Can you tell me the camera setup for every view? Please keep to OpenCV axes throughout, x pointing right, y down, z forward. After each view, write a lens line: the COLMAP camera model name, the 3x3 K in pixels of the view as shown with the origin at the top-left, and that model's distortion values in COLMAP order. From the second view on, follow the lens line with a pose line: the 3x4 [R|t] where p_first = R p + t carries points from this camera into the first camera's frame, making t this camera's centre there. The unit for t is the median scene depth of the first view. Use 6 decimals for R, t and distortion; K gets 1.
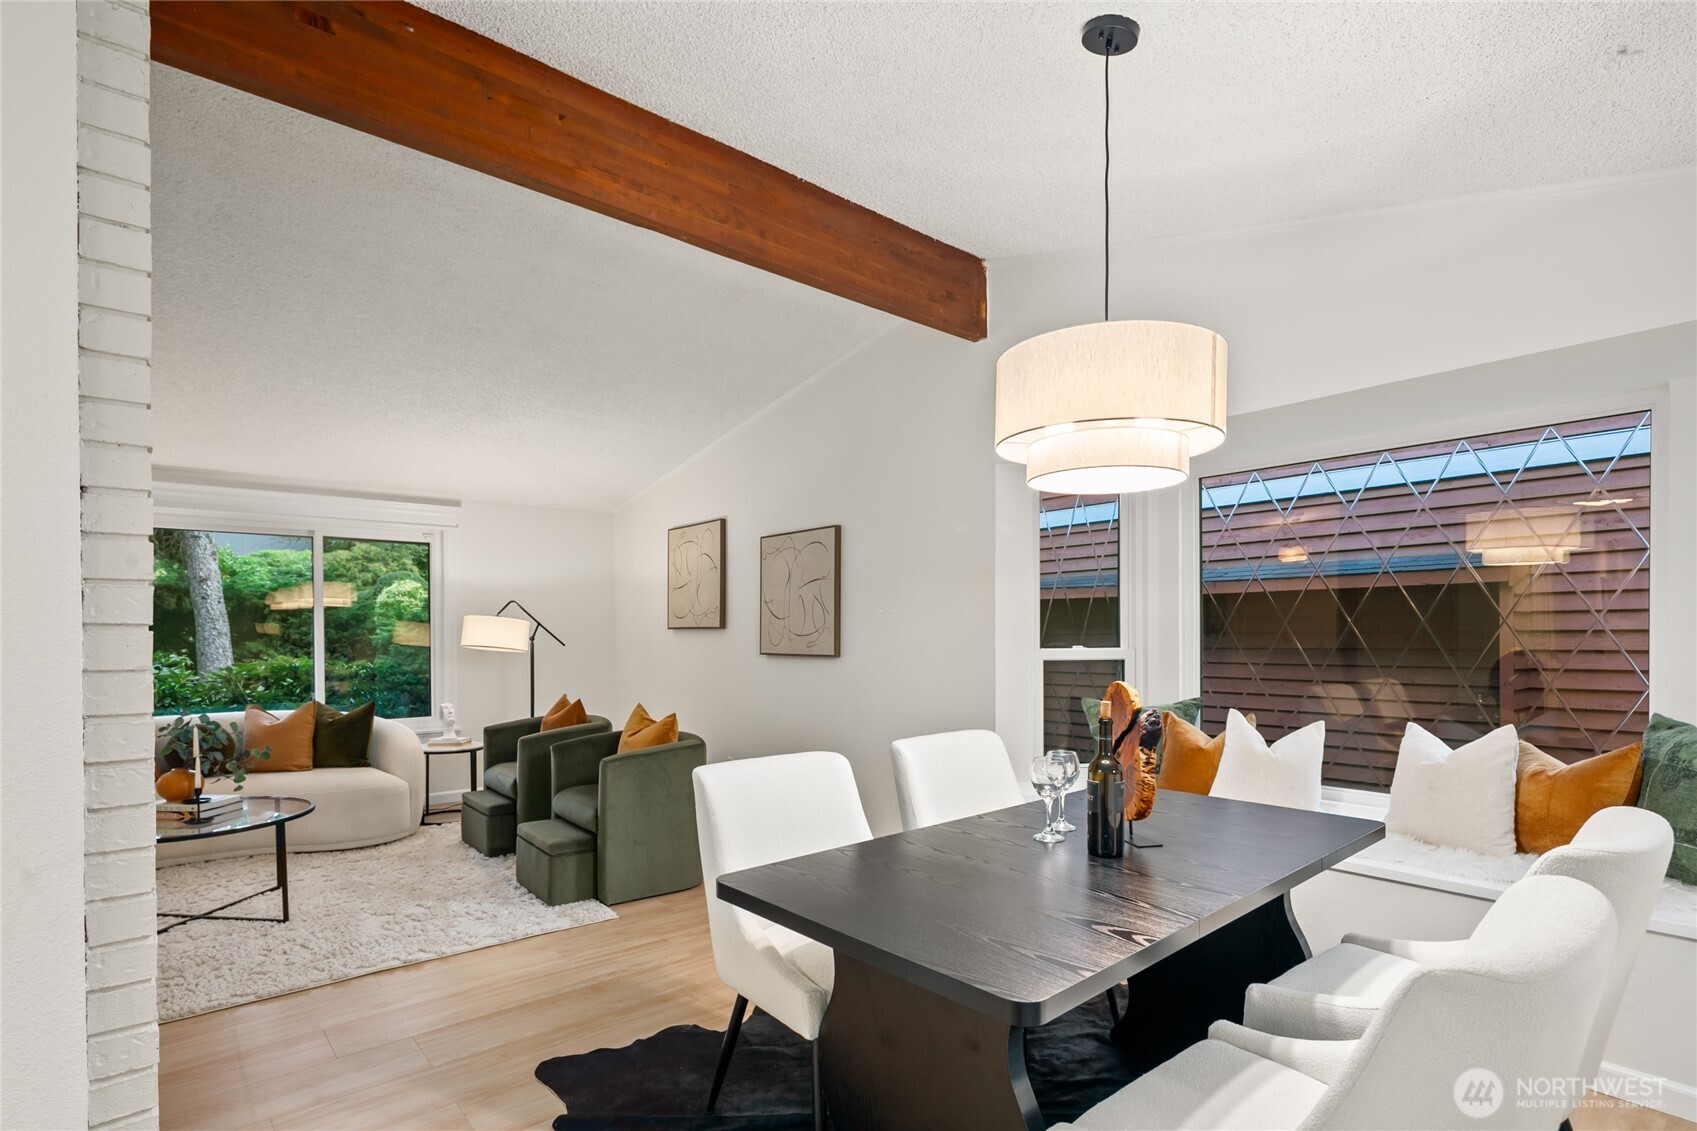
lens RADIAL K [[823.6, 0, 860.1], [0, 823.6, 633.4], [0, 0, 1]] dist [-0.004401, -0.000131]
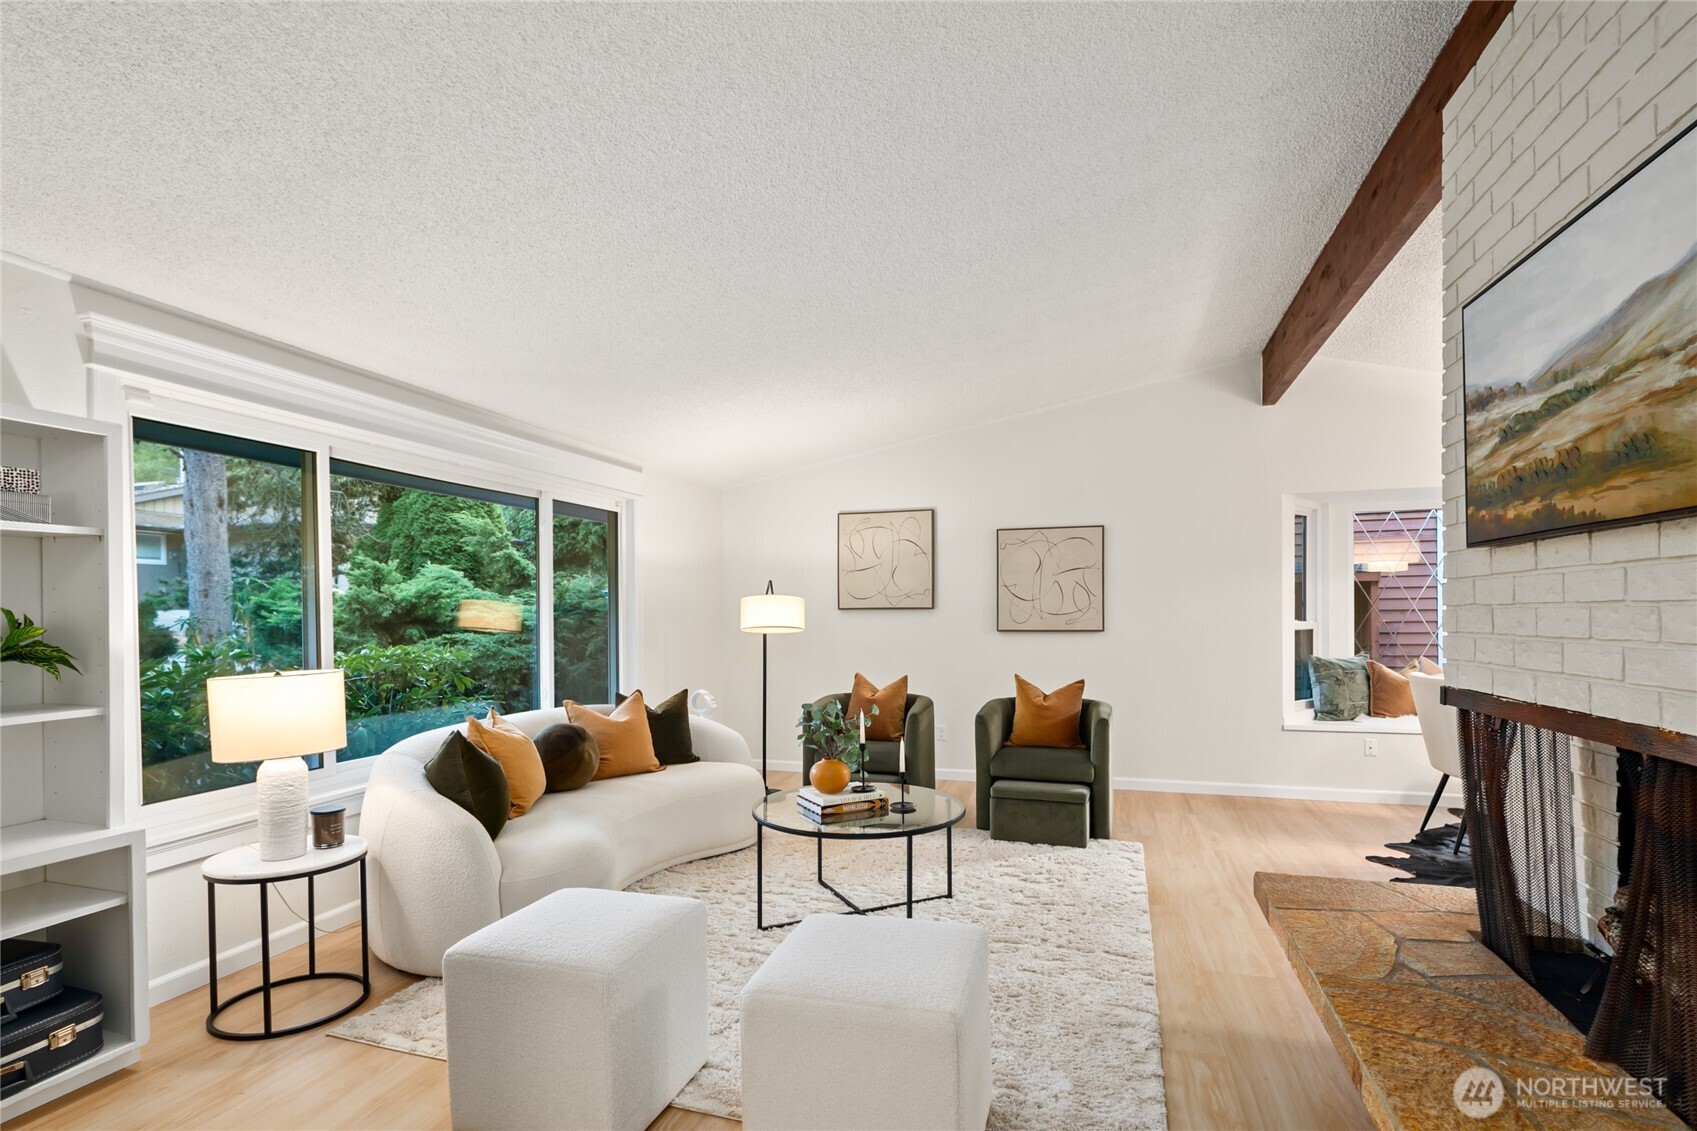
lens RADIAL K [[823.6, 0, 852.4], [0, 823.6, 612.6], [0, 0, 1]] dist [-0.004401, -0.000131]
pose [[0.846718, -0.002751, 0.532034, -0.929757], [0.003932, 0.999992, -0.001087, -0.000051], [-0.532027, 0.003012, 0.846722, 0.134937]]
